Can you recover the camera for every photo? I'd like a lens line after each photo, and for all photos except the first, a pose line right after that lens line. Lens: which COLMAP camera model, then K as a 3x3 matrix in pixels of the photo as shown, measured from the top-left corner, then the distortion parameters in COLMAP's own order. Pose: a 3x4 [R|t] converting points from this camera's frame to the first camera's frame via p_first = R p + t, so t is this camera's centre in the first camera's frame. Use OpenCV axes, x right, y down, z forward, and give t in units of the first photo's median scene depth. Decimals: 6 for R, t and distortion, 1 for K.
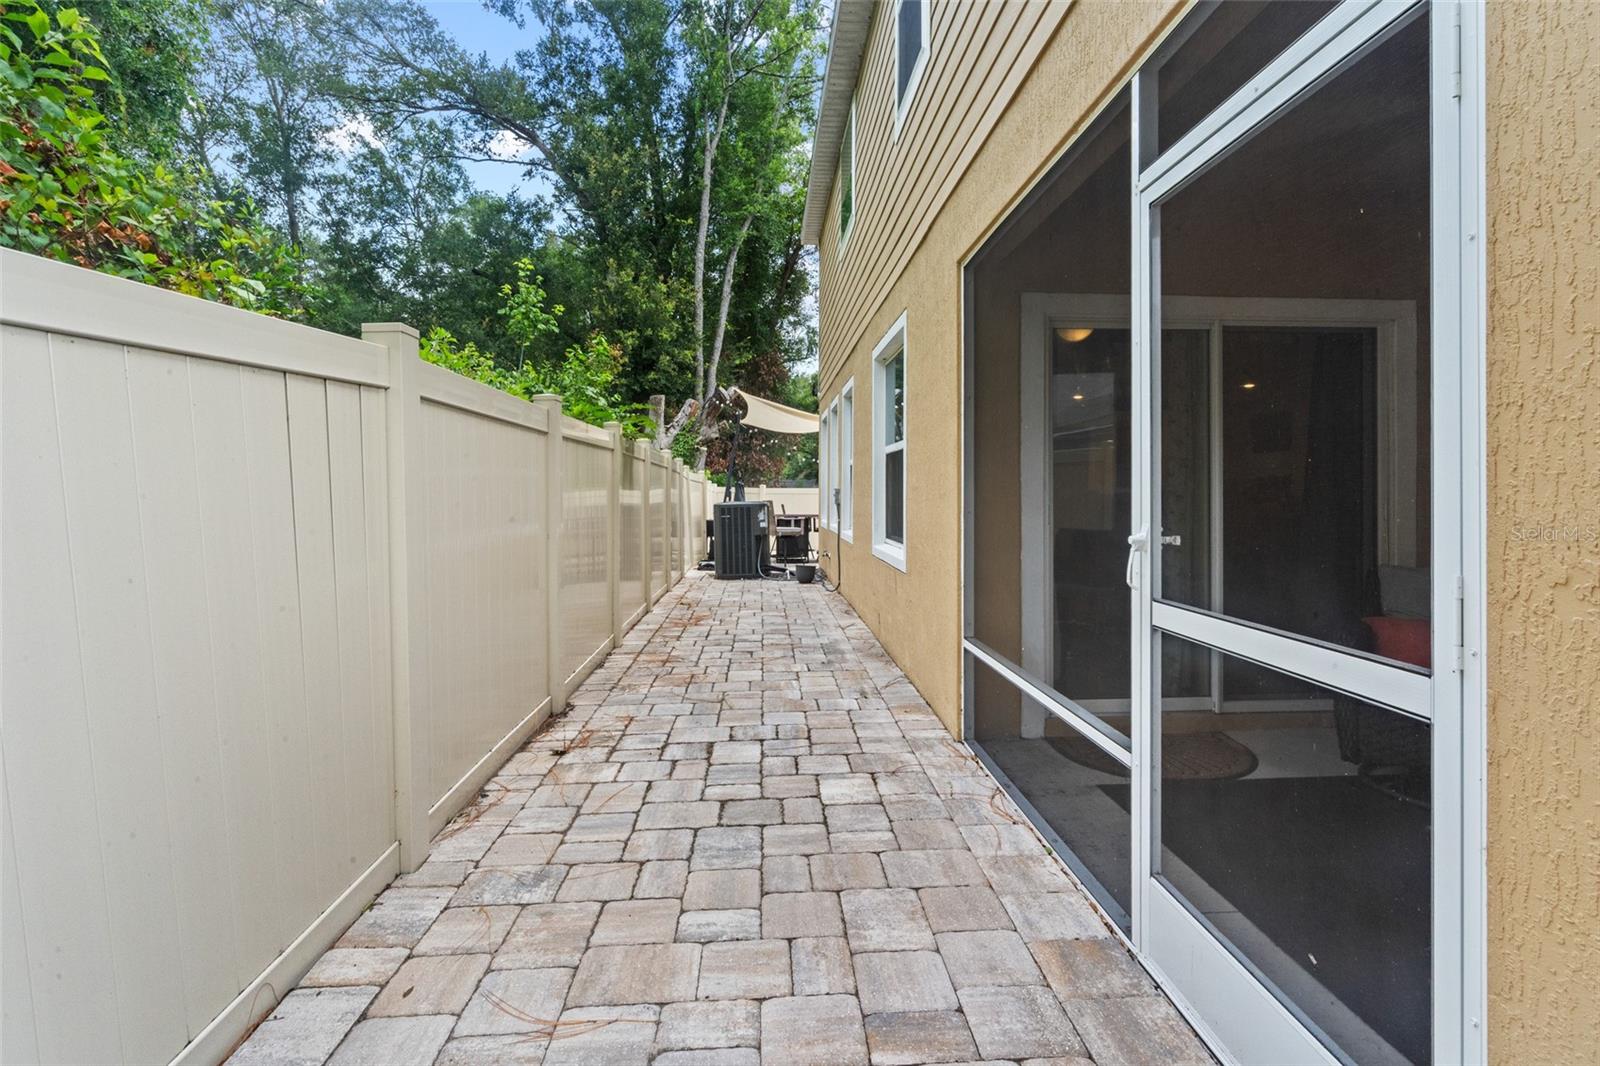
lens RADIAL K [[745.8, 0, 805.8], [0, 745.8, 489.6], [0, 0, 1]] dist [-0.004347, 0.002751]
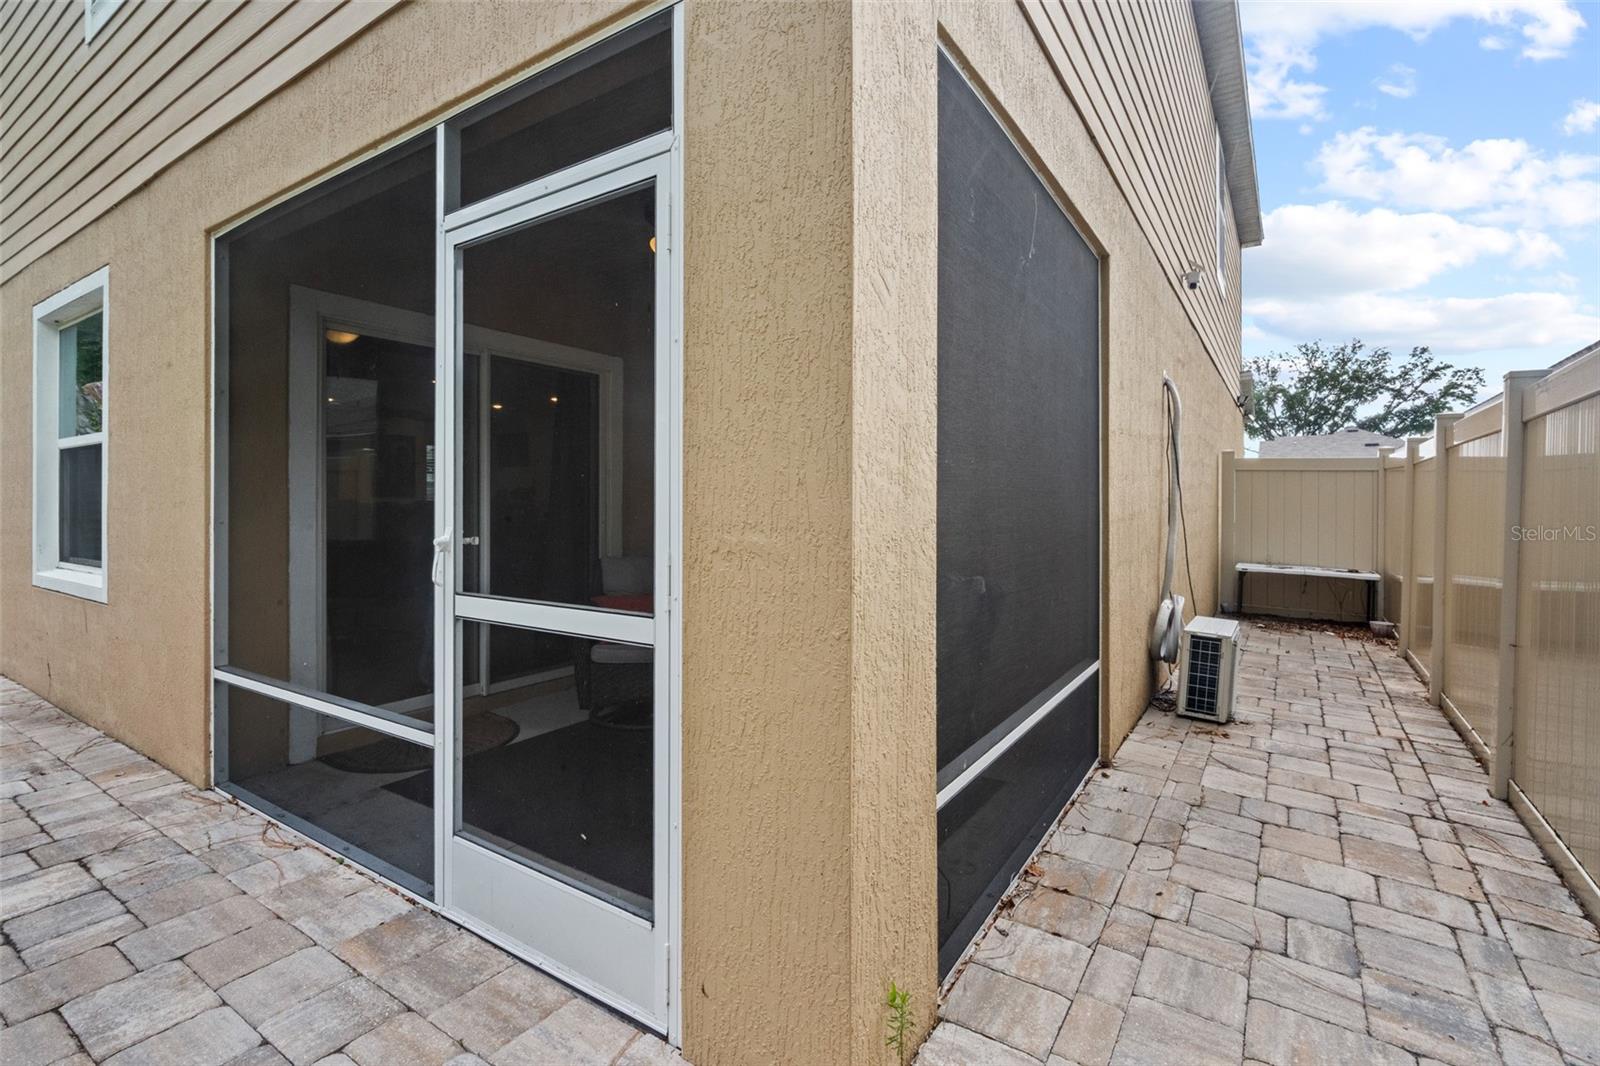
lens RADIAL K [[745.8, 0, 780.1], [0, 745.8, 502.0], [0, 0, 1]] dist [-0.004347, 0.002751]
pose [[0.612556, 0.002769, 0.790422, -0.113554], [-0.005216, 0.999986, 0.000539, 0.003911], [-0.790410, -0.004453, 0.612562, -0.078380]]
